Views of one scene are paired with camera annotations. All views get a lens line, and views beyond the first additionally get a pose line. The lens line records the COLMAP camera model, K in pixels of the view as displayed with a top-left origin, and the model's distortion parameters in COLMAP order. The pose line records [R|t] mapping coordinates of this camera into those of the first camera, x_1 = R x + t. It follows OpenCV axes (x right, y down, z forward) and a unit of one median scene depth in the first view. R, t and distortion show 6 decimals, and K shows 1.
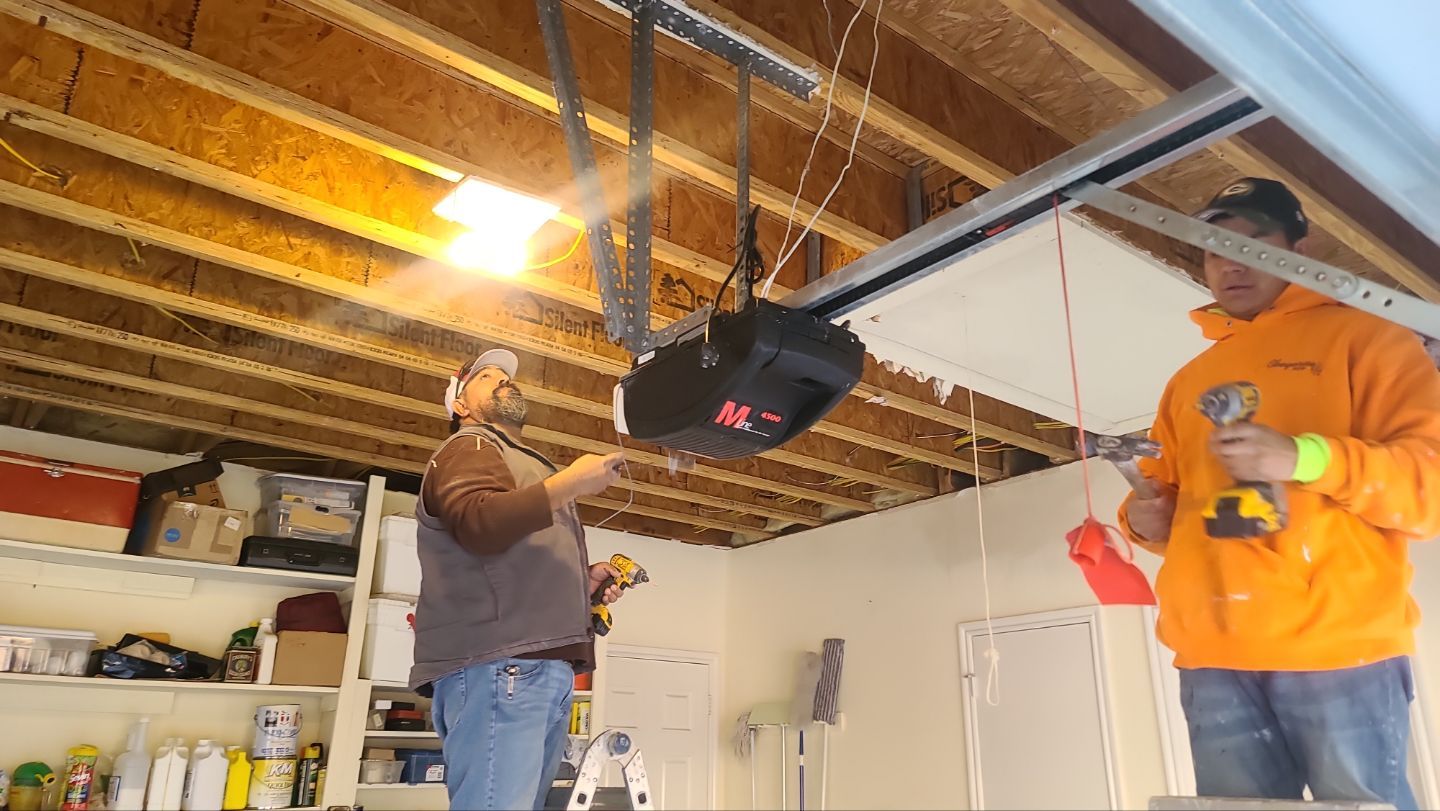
lens RADIAL K [[1038.0, 0, 735.9], [0, 1038.0, 408.4], [0, 0, 1]] dist [0.088608, -0.086121]
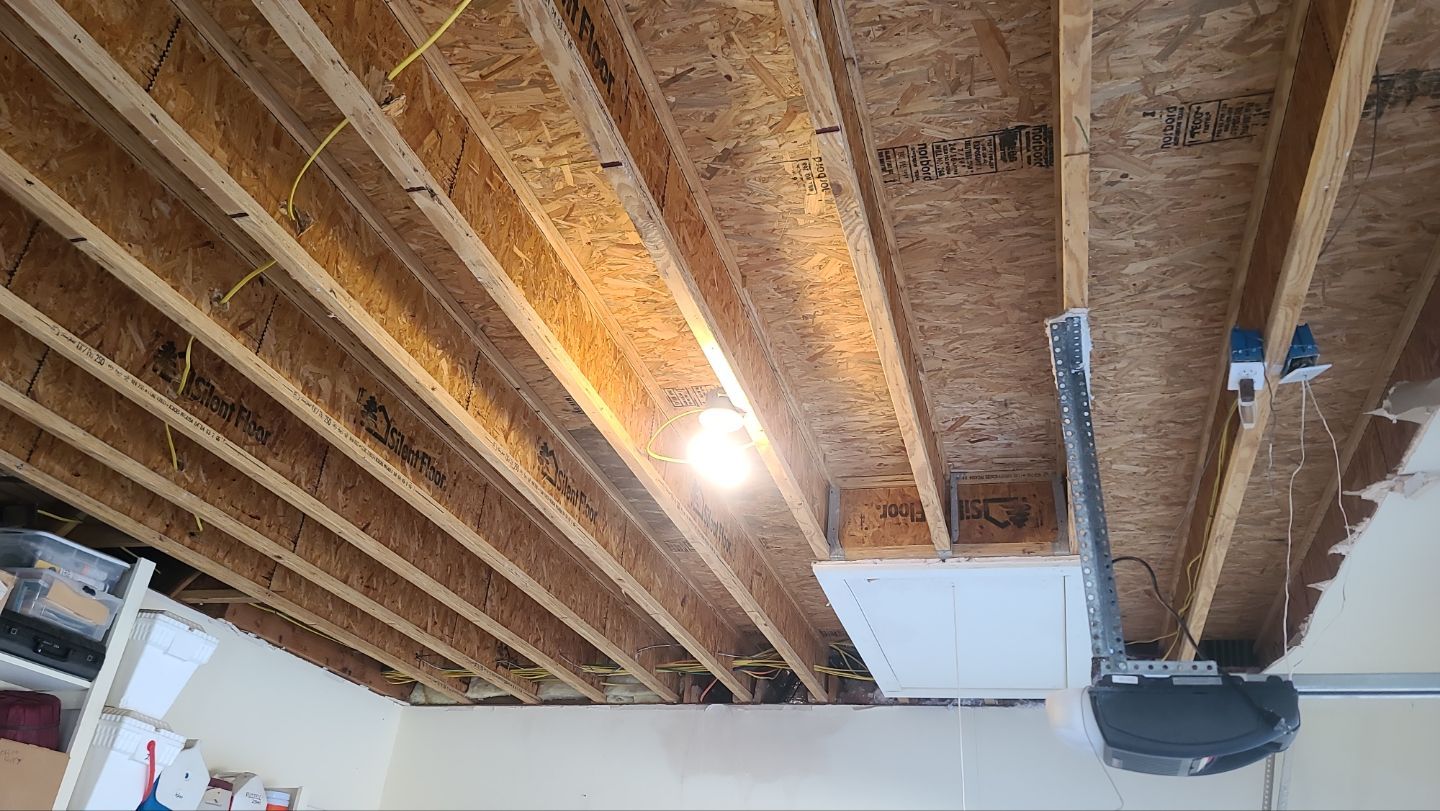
lens RADIAL K [[1038.0, 0, 735.9], [0, 1038.0, 408.4], [0, 0, 1]] dist [0.088608, -0.086121]
pose [[0.823756, 0.323317, 0.465717, -0.402598], [-0.254180, 0.944881, -0.206378, 0.006894], [-0.506773, 0.051629, 0.860532, 0.053699]]
